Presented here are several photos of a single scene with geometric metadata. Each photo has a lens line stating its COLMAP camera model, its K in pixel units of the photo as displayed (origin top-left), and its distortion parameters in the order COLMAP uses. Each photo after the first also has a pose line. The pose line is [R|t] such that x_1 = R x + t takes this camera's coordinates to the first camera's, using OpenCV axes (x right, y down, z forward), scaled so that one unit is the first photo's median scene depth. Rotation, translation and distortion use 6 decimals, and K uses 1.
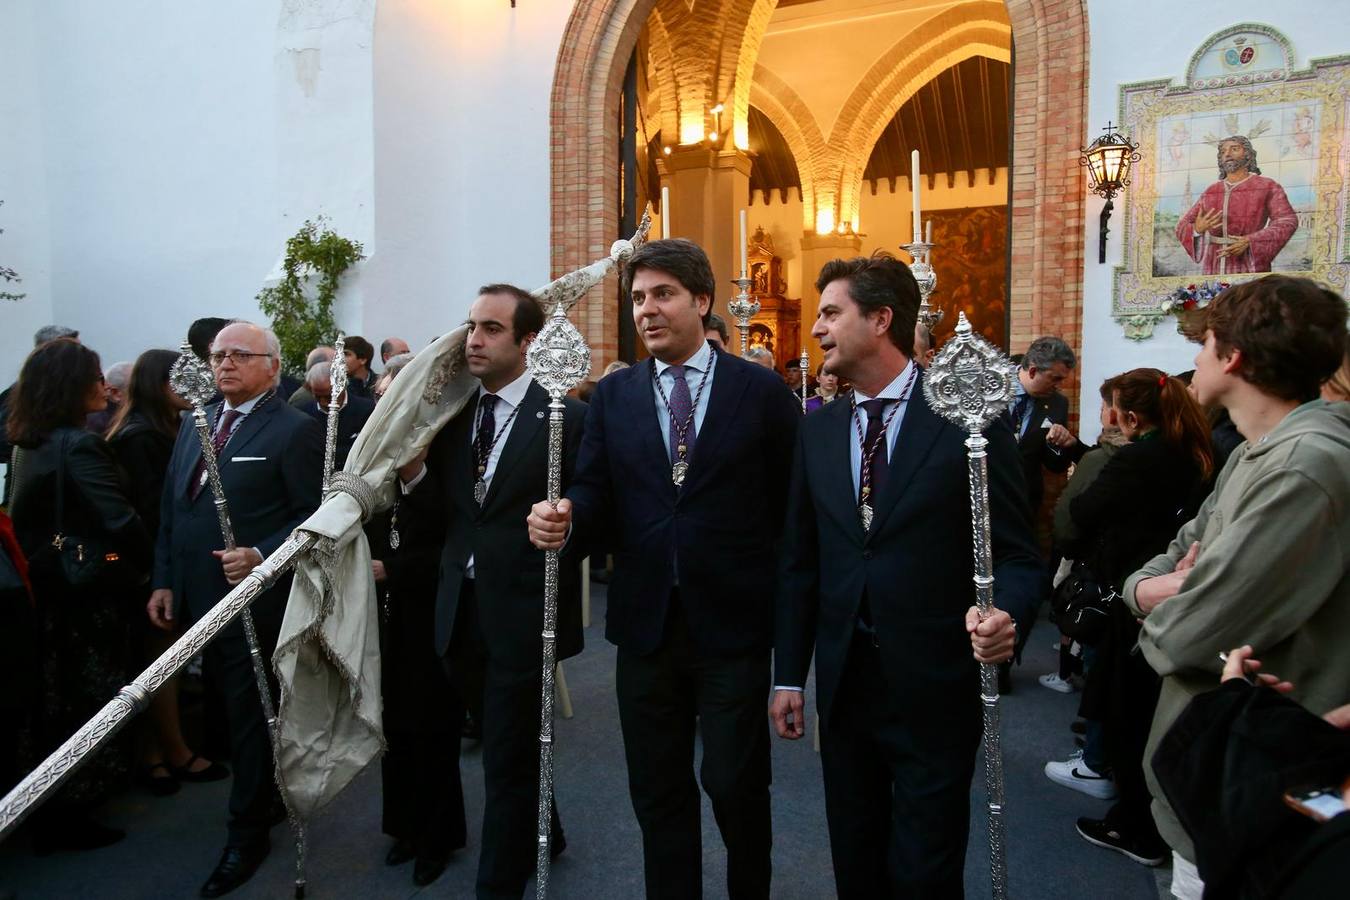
lens RADIAL K [[868.6, 0, 674.1], [0, 868.6, 445.7], [0, 0, 1]] dist [-0.065121, 0.068148]
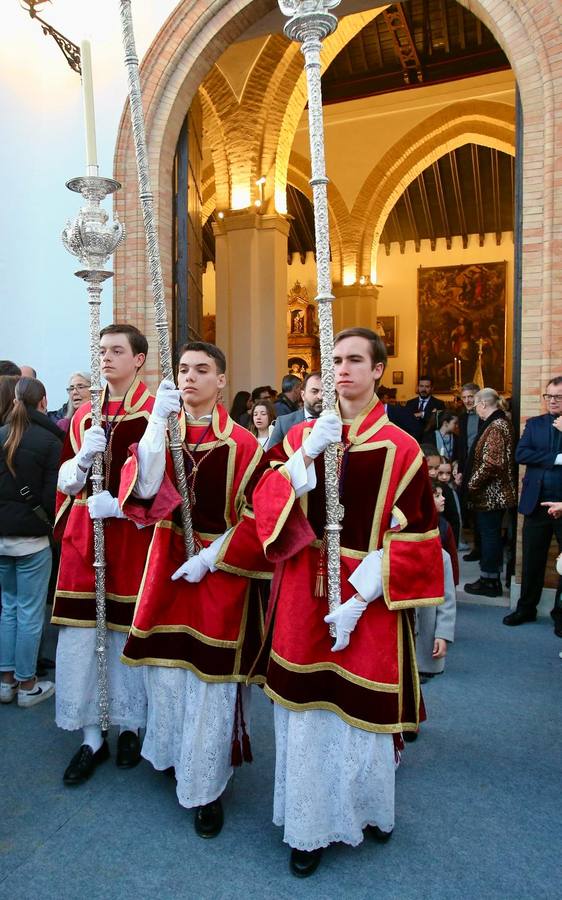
lens RADIAL K [[657.9, 0, 211.7], [0, 657.9, 444.2], [0, 0, 1]] dist [-0.078936, 0.045975]
pose [[0.999427, -0.000457, -0.033832, 0.018837], [0.000060, 0.999931, -0.011717, -0.009059], [0.033835, 0.011709, 0.999359, 0.134395]]
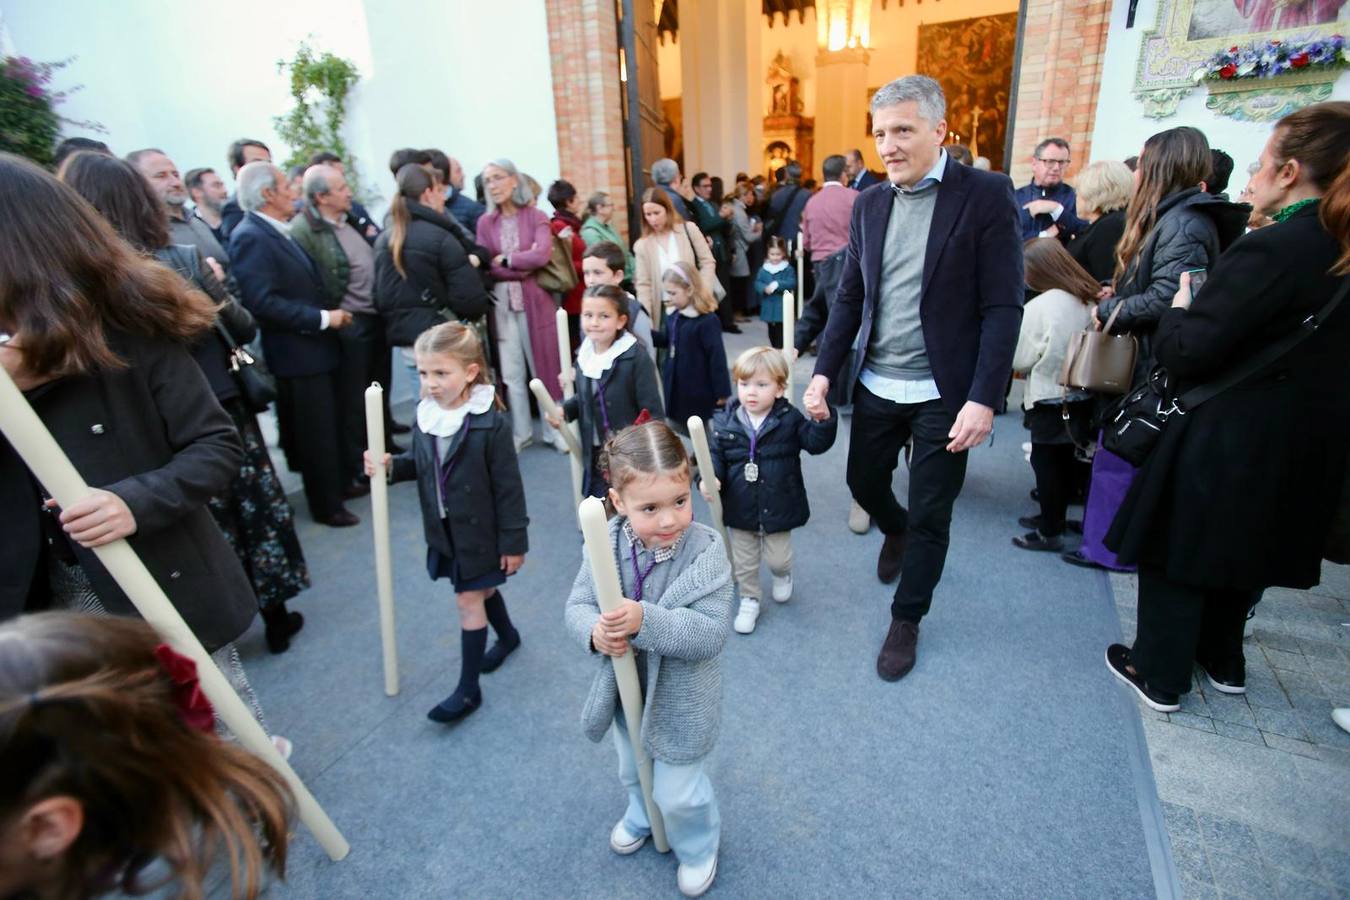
lens RADIAL K [[655.5, 0, 674.7], [0, 655.5, 445.5], [0, 0, 1]] dist [-0.066059, 0.026409]
pose [[0.996974, -0.020945, -0.074865, 0.050668], [0.041336, 0.958427, 0.282327, 0.000747], [0.065839, -0.284567, 0.956393, 0.168596]]
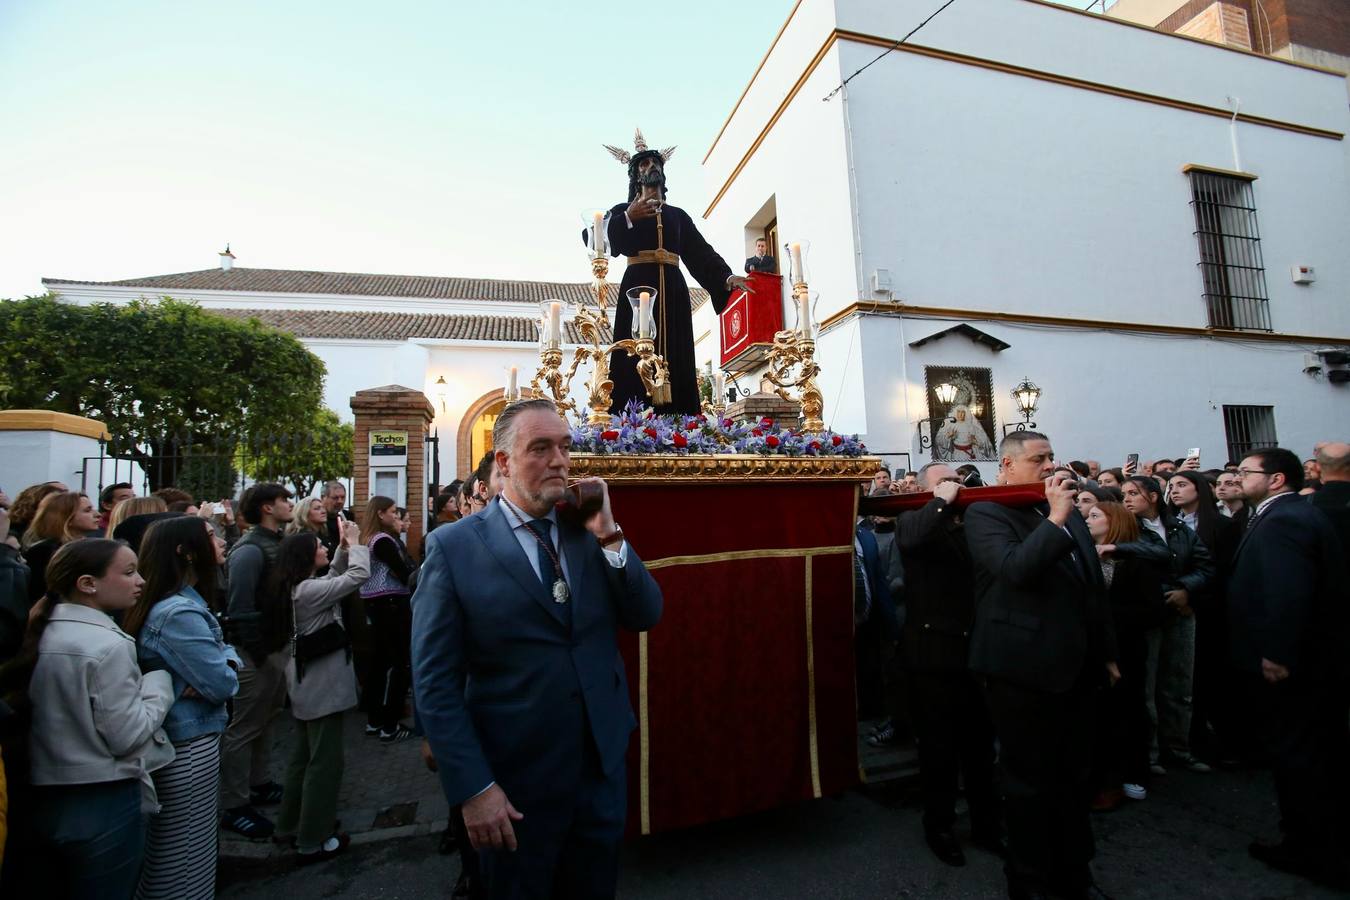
lens RADIAL K [[615.9, 0, 674.1], [0, 615.9, 444.3], [0, 0, 1]] dist [-0.078931, 0.037576]
pose [[0.780439, 0.030510, 0.624488, -1.189454], [0.075006, 0.987027, -0.141959, 0.141367], [-0.620717, 0.157630, 0.768025, -1.967836]]
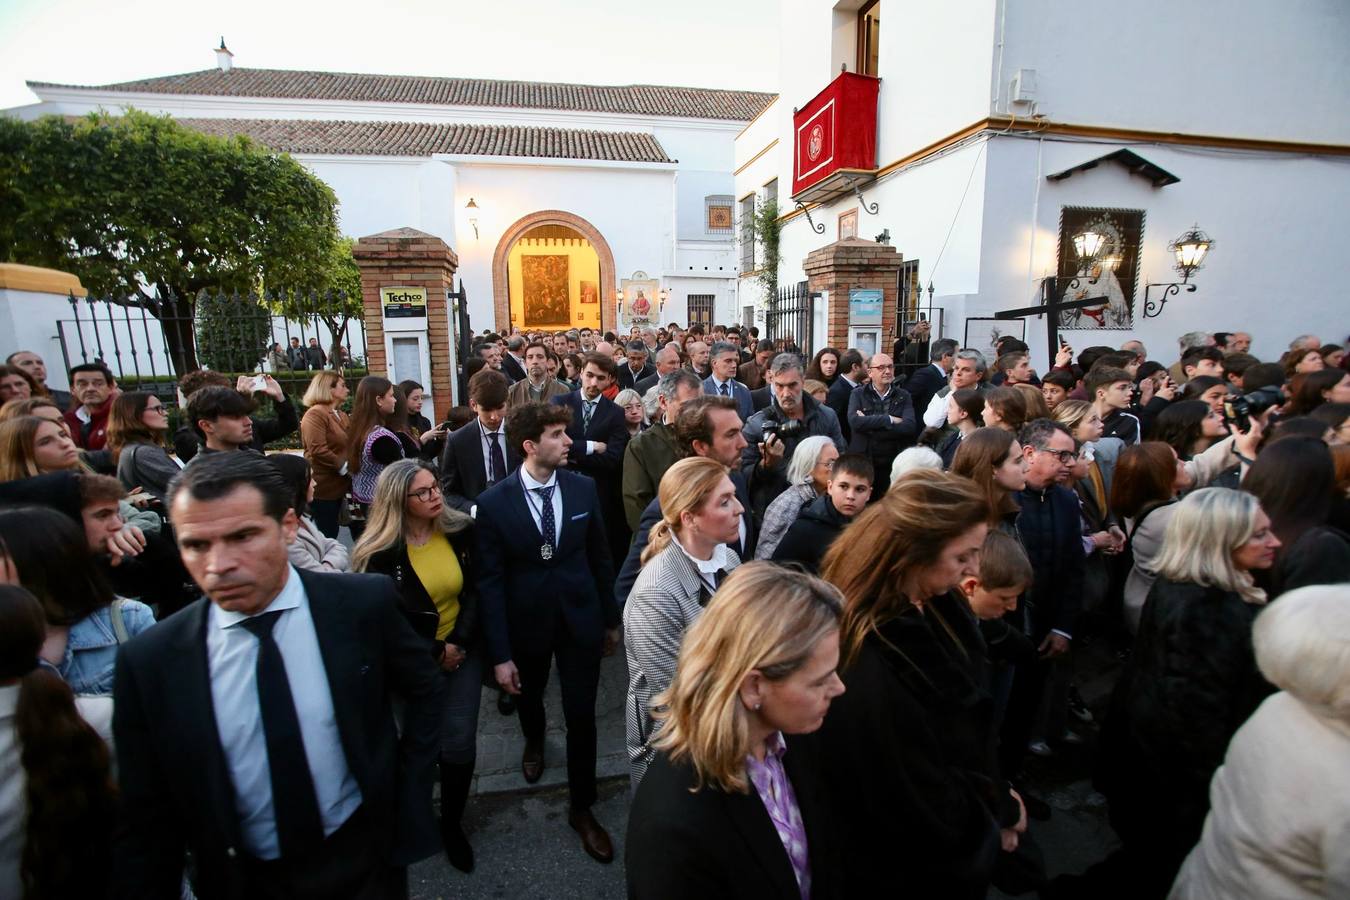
lens RADIAL K [[614.6, 0, 675.0], [0, 614.6, 445.4], [0, 0, 1]] dist [-0.068074, 0.029283]
pose [[0.819038, -0.119592, 0.561136, -1.131213], [0.051634, 0.989430, 0.135505, 0.077736], [-0.571410, -0.082010, 0.816556, -1.843407]]
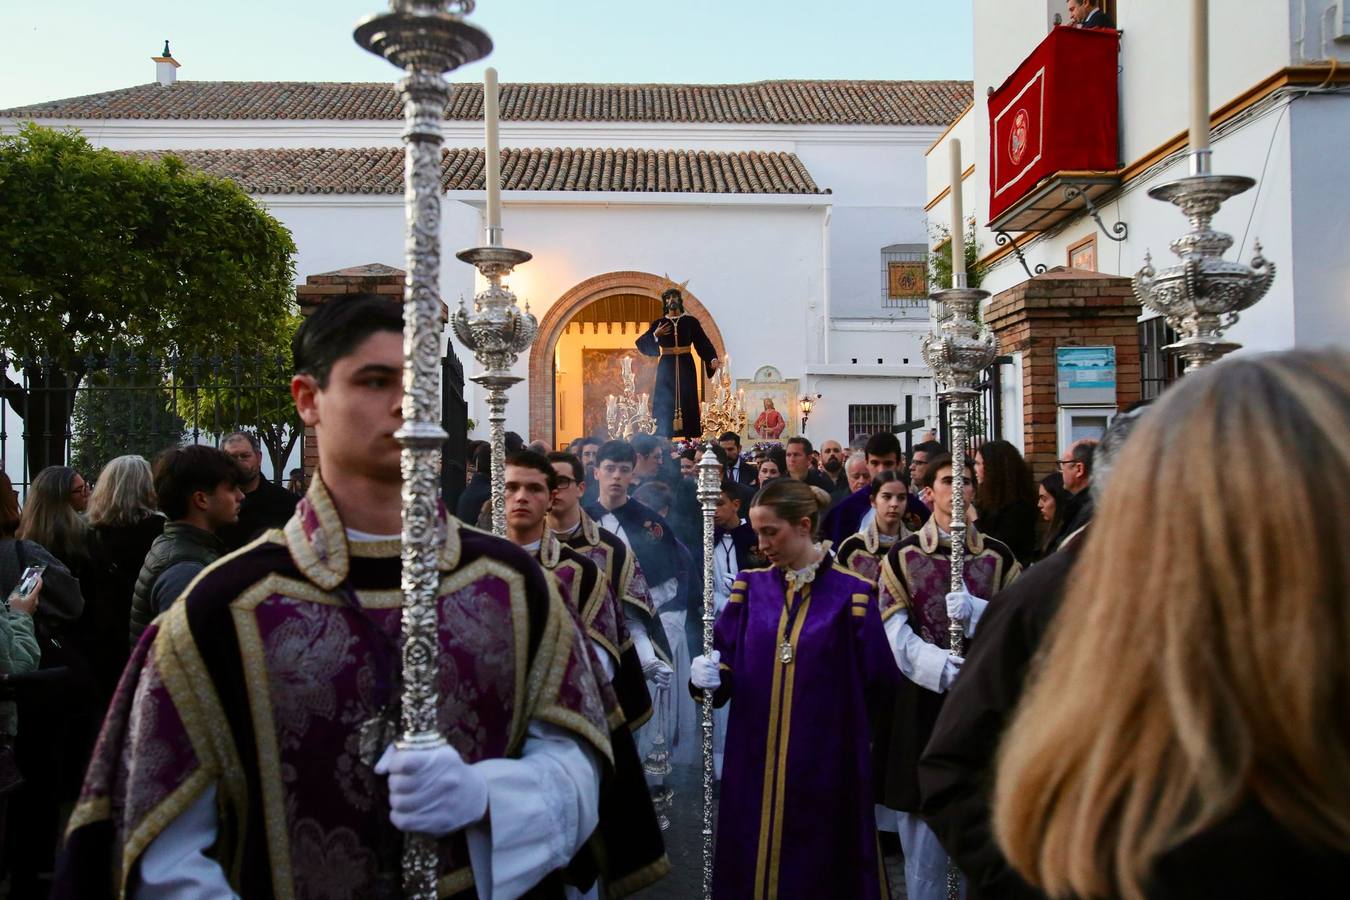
lens RADIAL K [[1081.5, 0, 675.0], [0, 1081.5, 450.0], [0, 0, 1]] dist [-0.053059, 0.117286]
pose [[0.899718, 0.002572, 0.436465, -1.124158], [0.038855, 0.995541, -0.085960, 0.138023], [-0.434739, 0.094298, 0.895606, -1.936264]]
